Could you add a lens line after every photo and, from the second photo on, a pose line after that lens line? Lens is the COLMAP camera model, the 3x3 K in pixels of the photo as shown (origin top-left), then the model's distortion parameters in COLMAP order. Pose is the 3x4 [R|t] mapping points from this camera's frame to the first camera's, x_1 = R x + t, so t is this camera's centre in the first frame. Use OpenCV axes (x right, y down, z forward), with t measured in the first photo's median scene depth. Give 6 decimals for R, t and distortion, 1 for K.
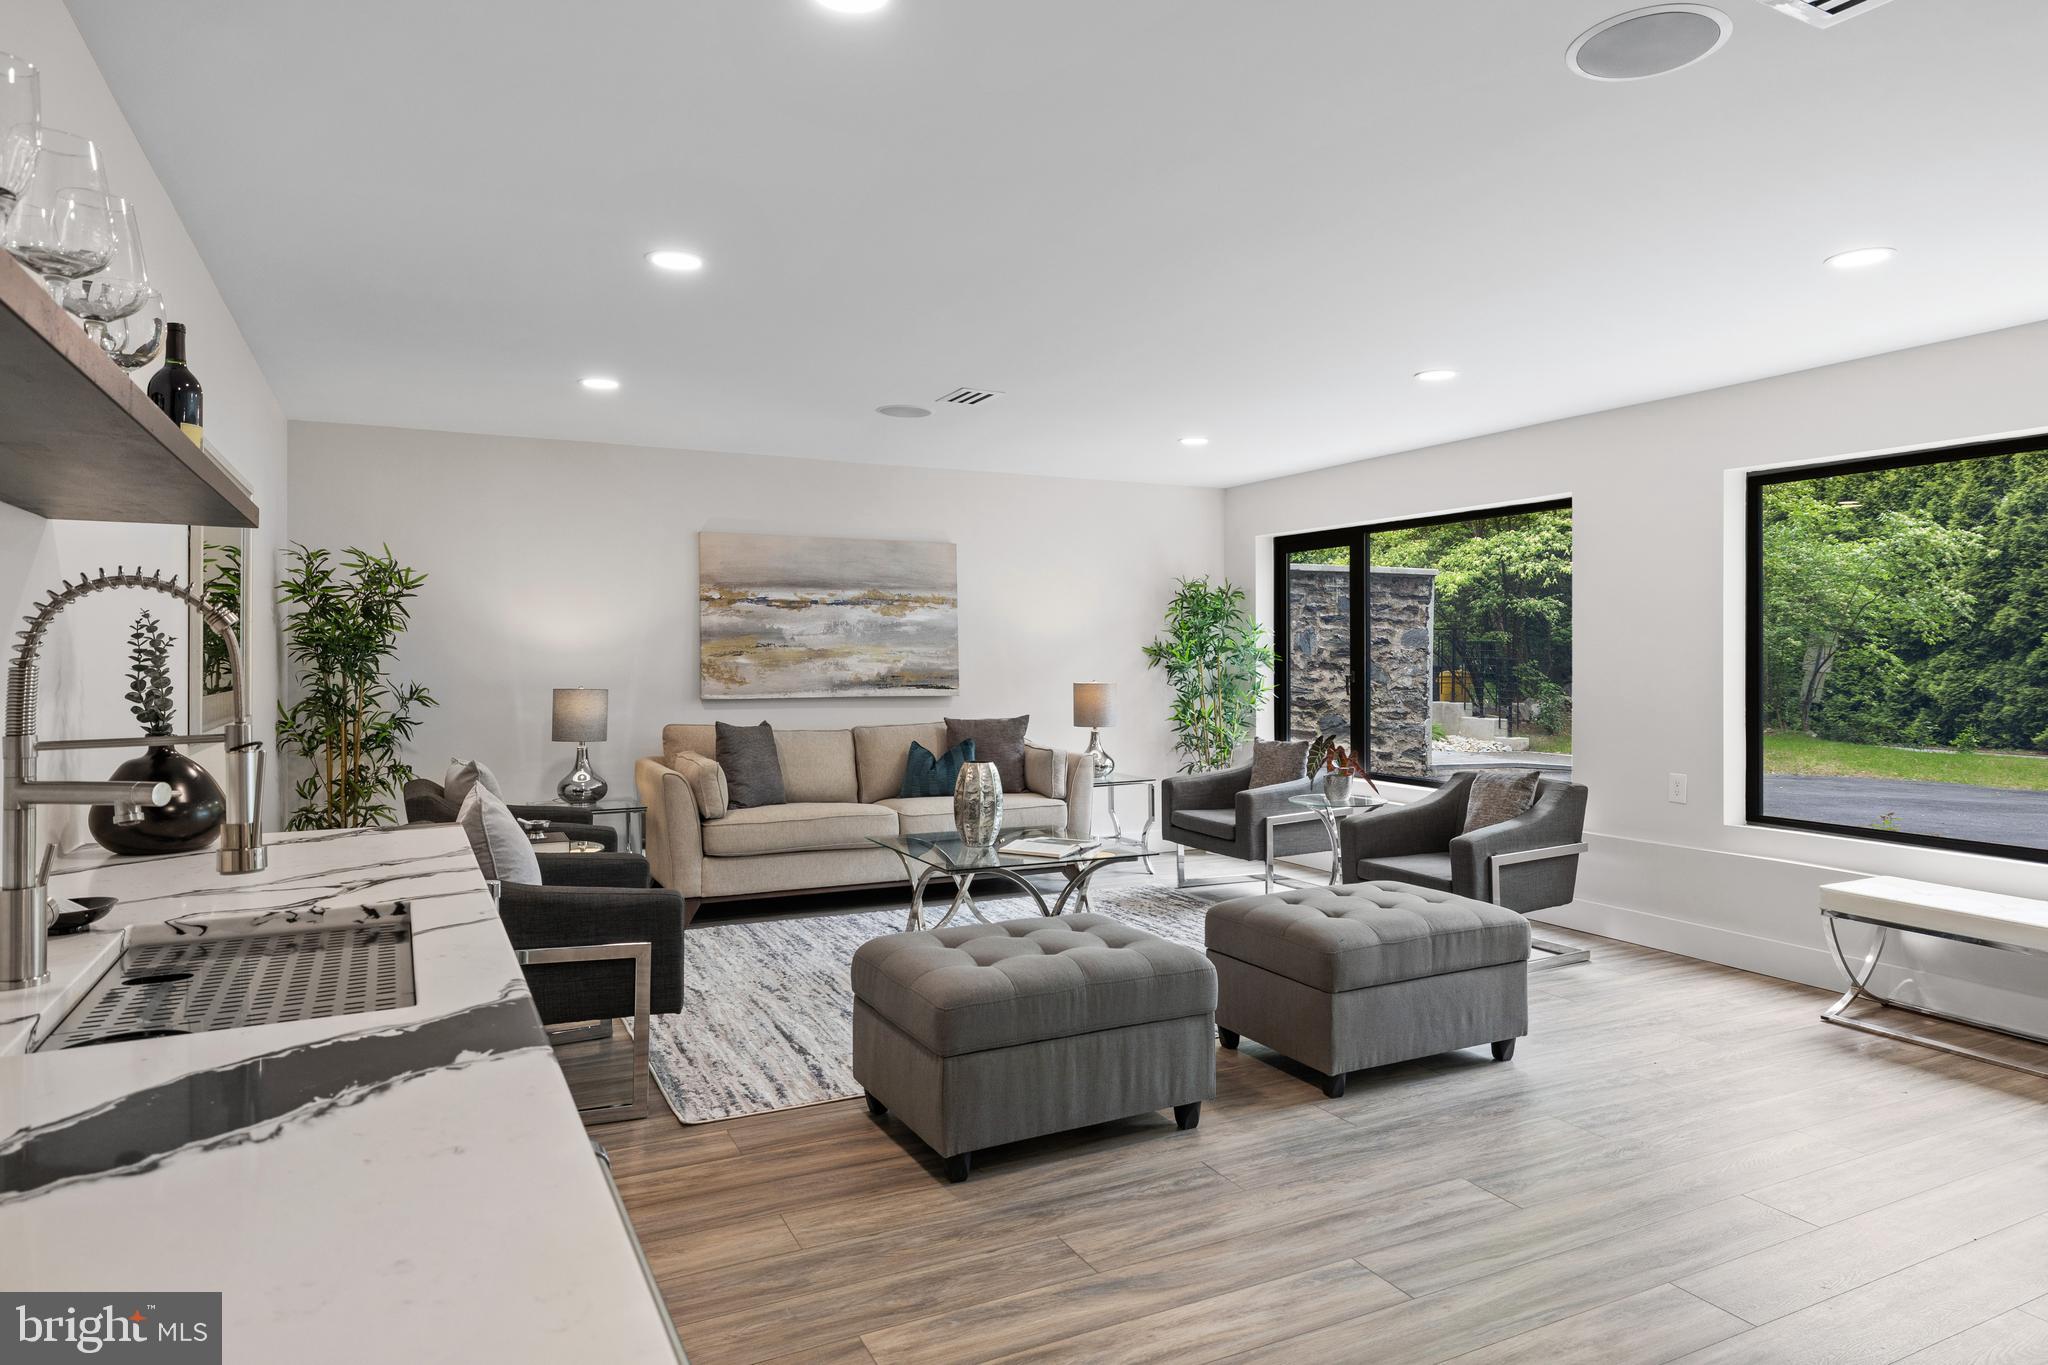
lens RADIAL K [[1205.4, 0, 1022.9], [0, 1205.4, 668.7], [0, 0, 1]] dist [0.000791, 0.000841]
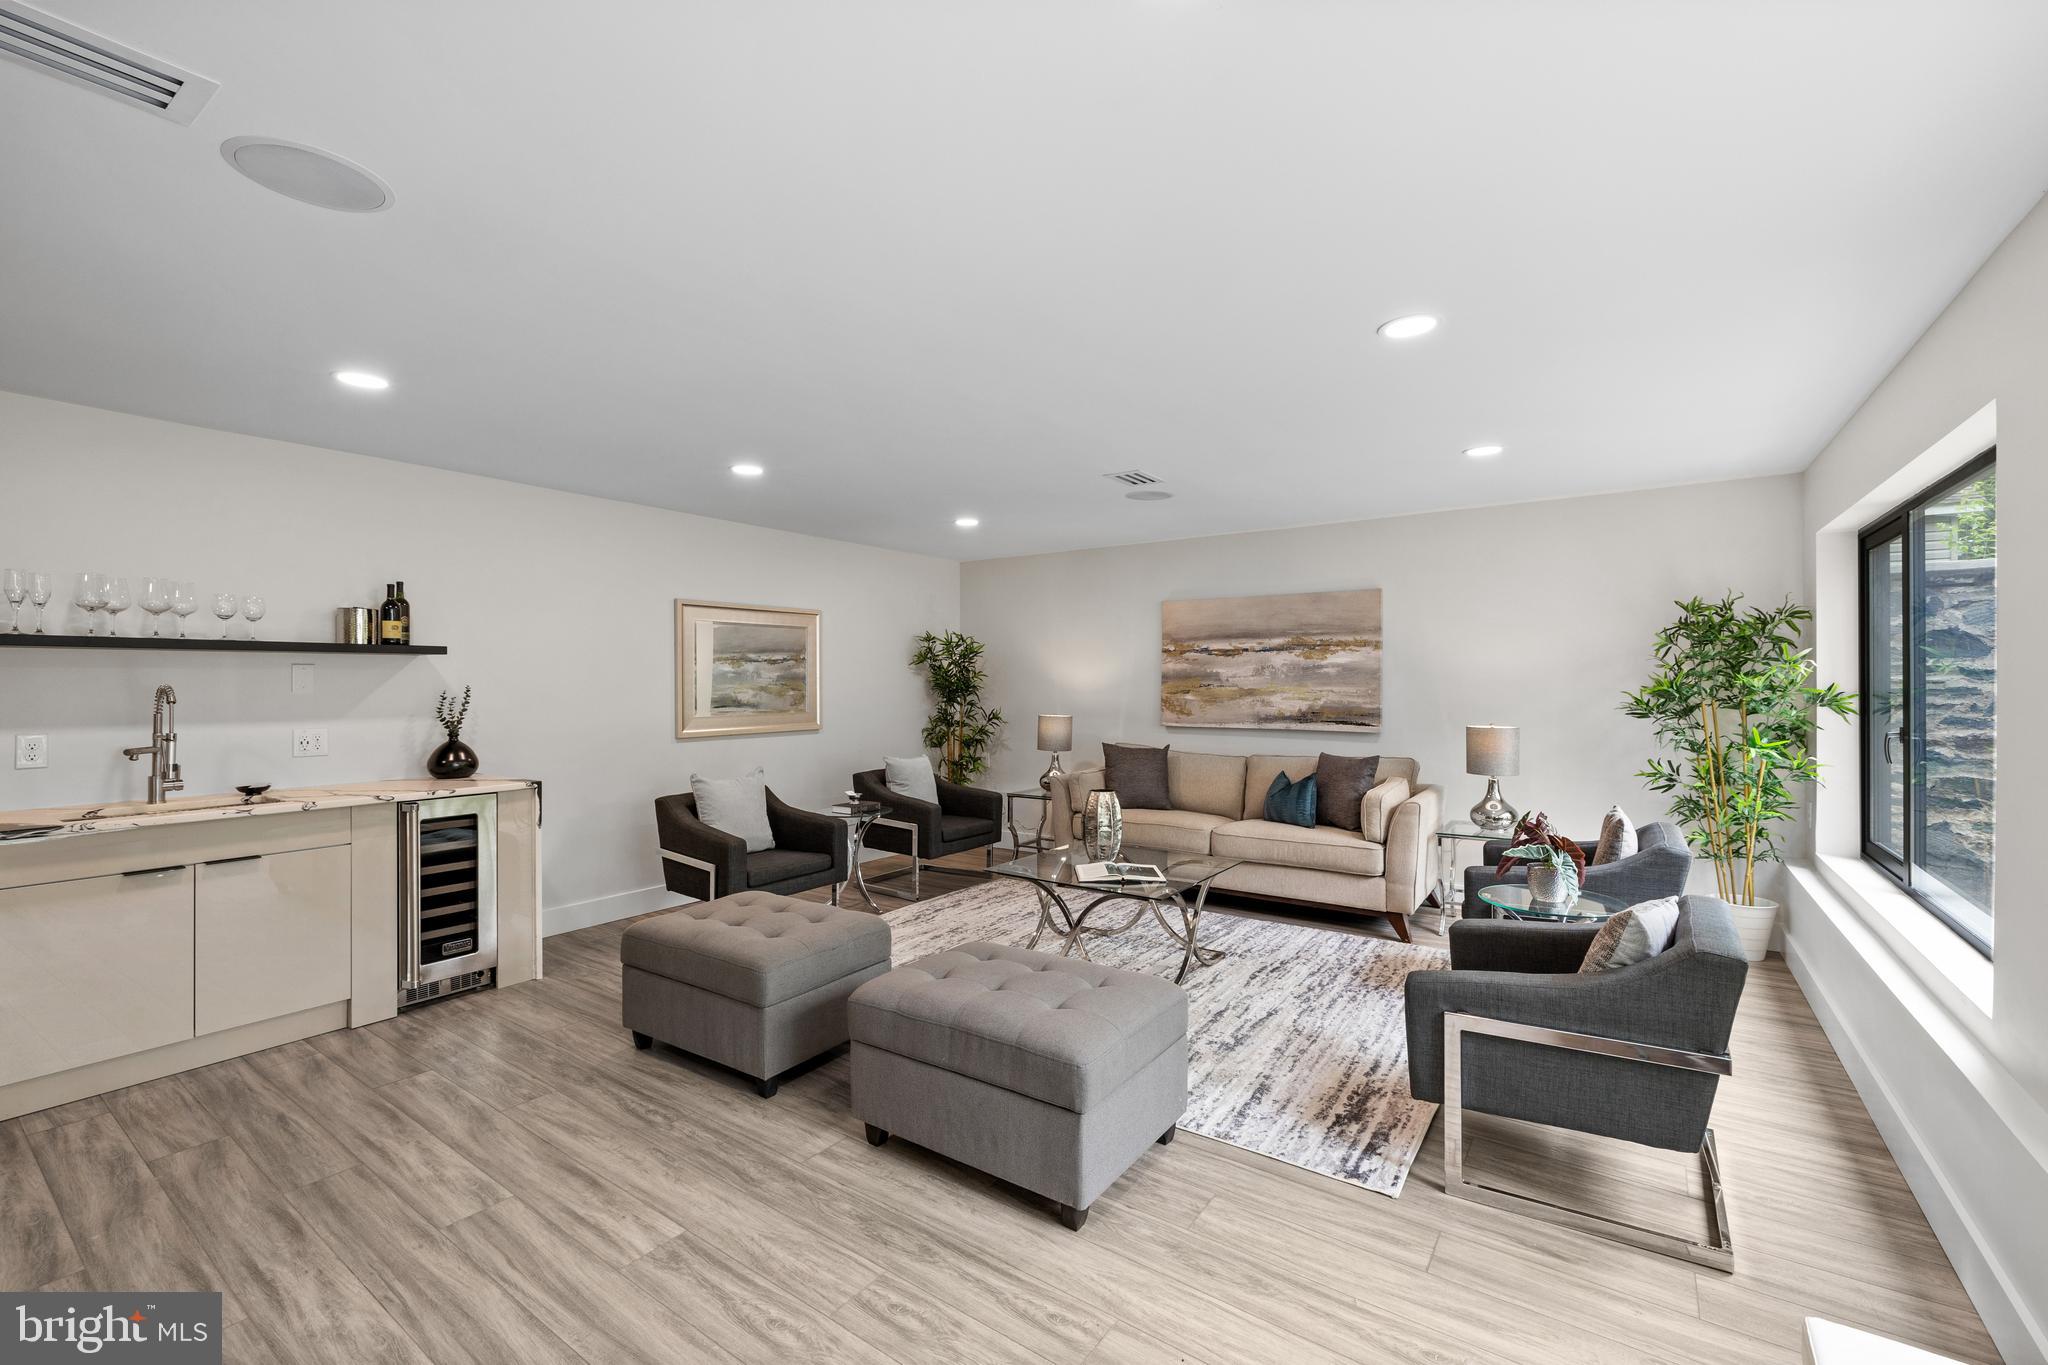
lens RADIAL K [[862.5, 0, 1013.4], [0, 862.5, 683.7], [0, 0, 1]] dist [0.007198, -0.000388]
pose [[0.462045, 0.002111, -0.886854, 0.499613], [-0.005416, 0.999985, -0.000441, -0.019662], [0.886840, 0.005007, 0.462049, 0.393744]]
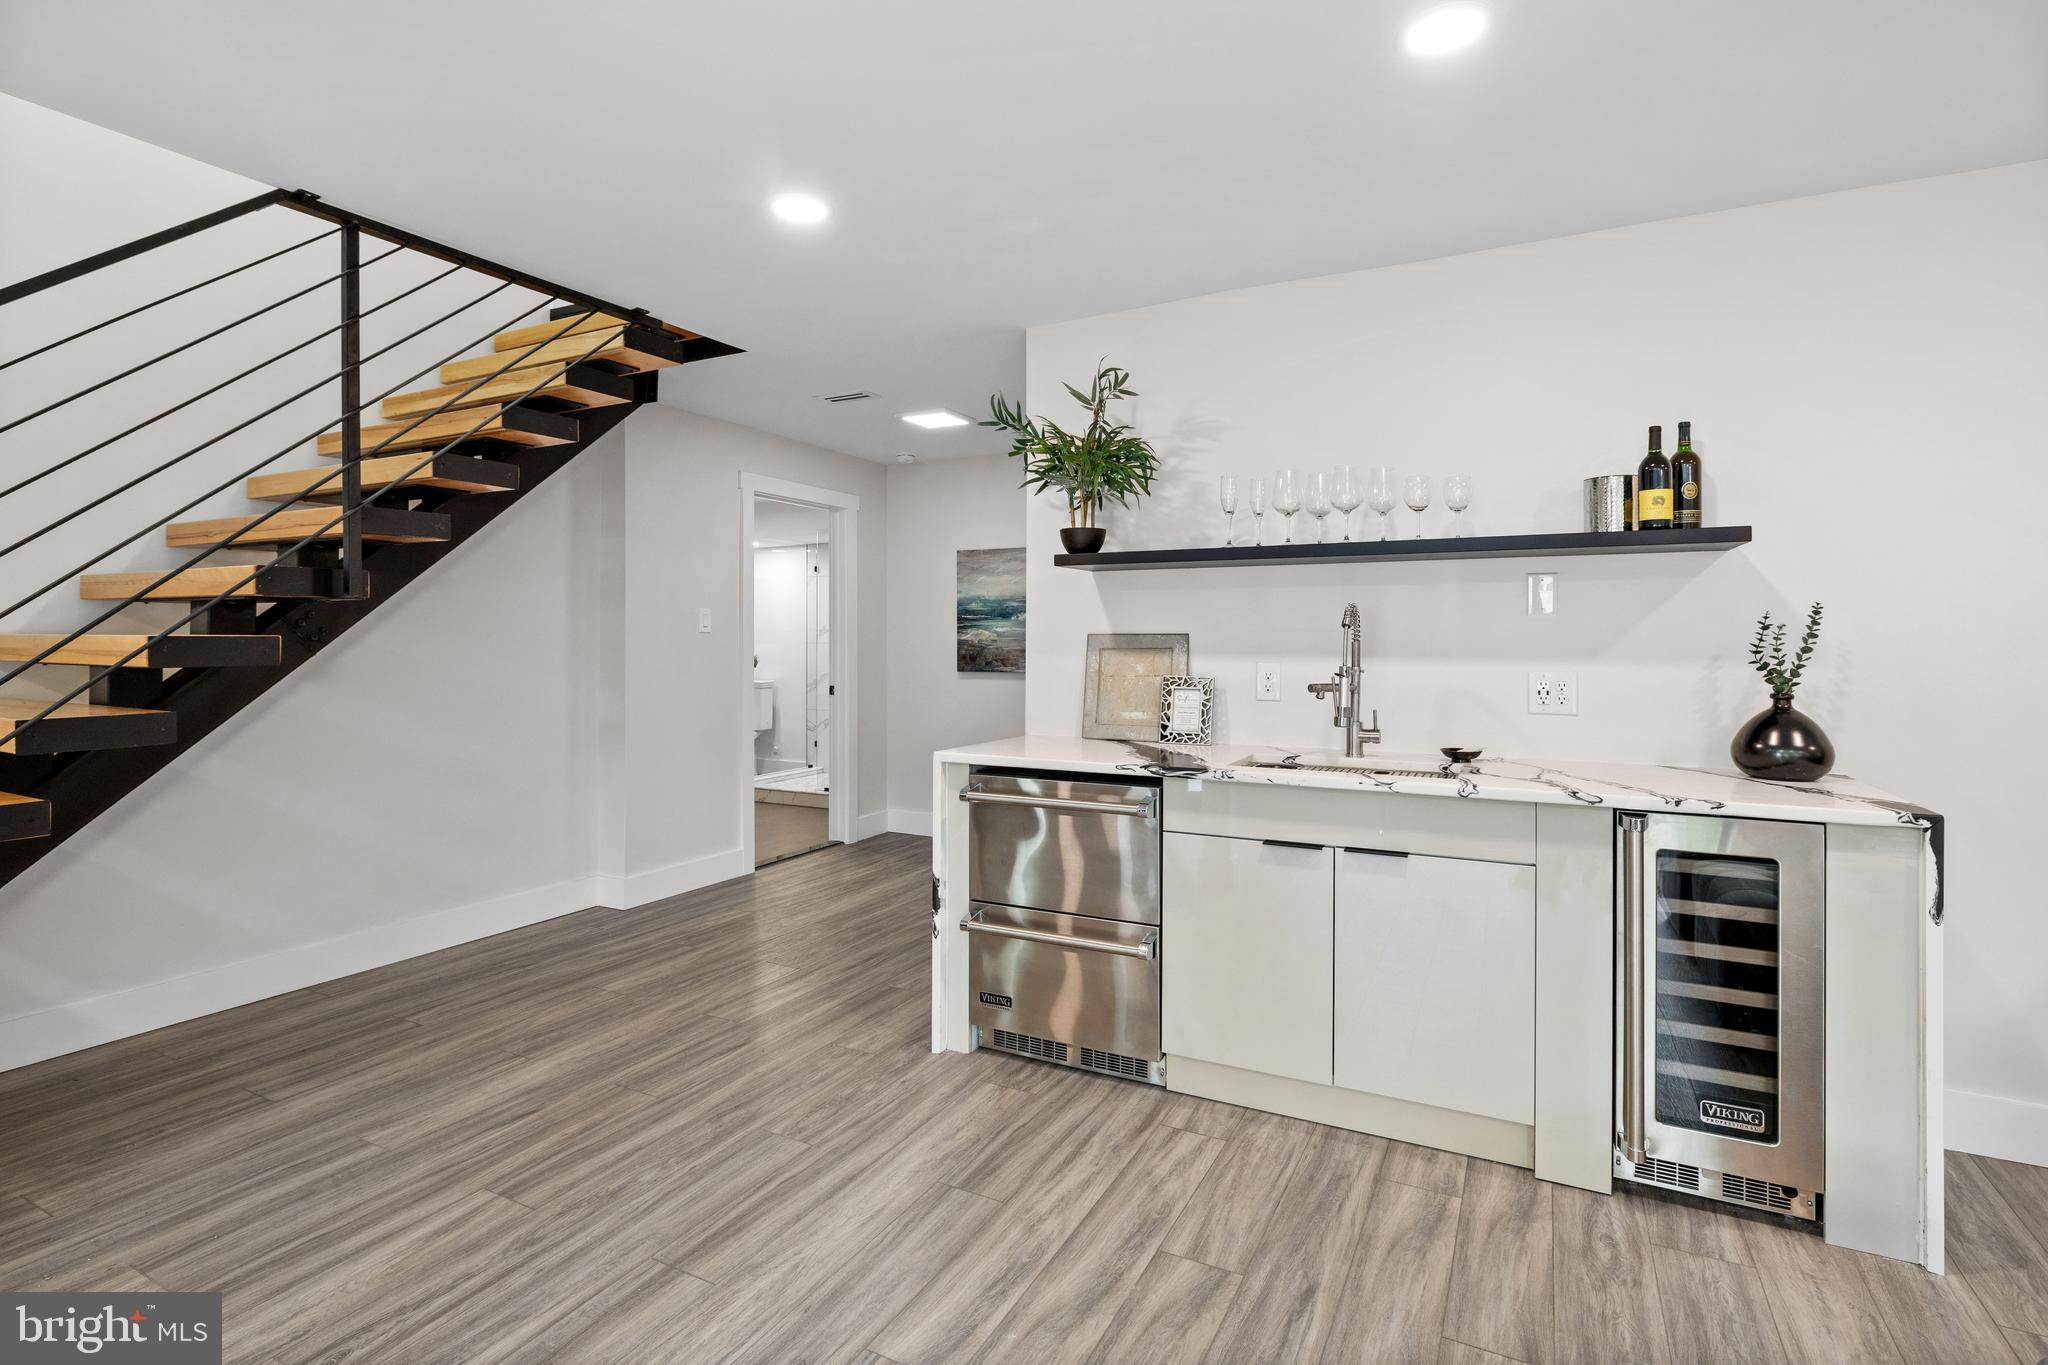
lens RADIAL K [[987.0, 0, 1019.0], [0, 987.0, 635.2], [0, 0, 1]] dist [-0.006590, 0.000054]
pose [[-0.815332, -0.001351, -0.578992, 0.212356], [-0.005609, 0.999969, 0.005566, -0.004694], [0.578966, 0.007786, -0.815314, 0.458876]]
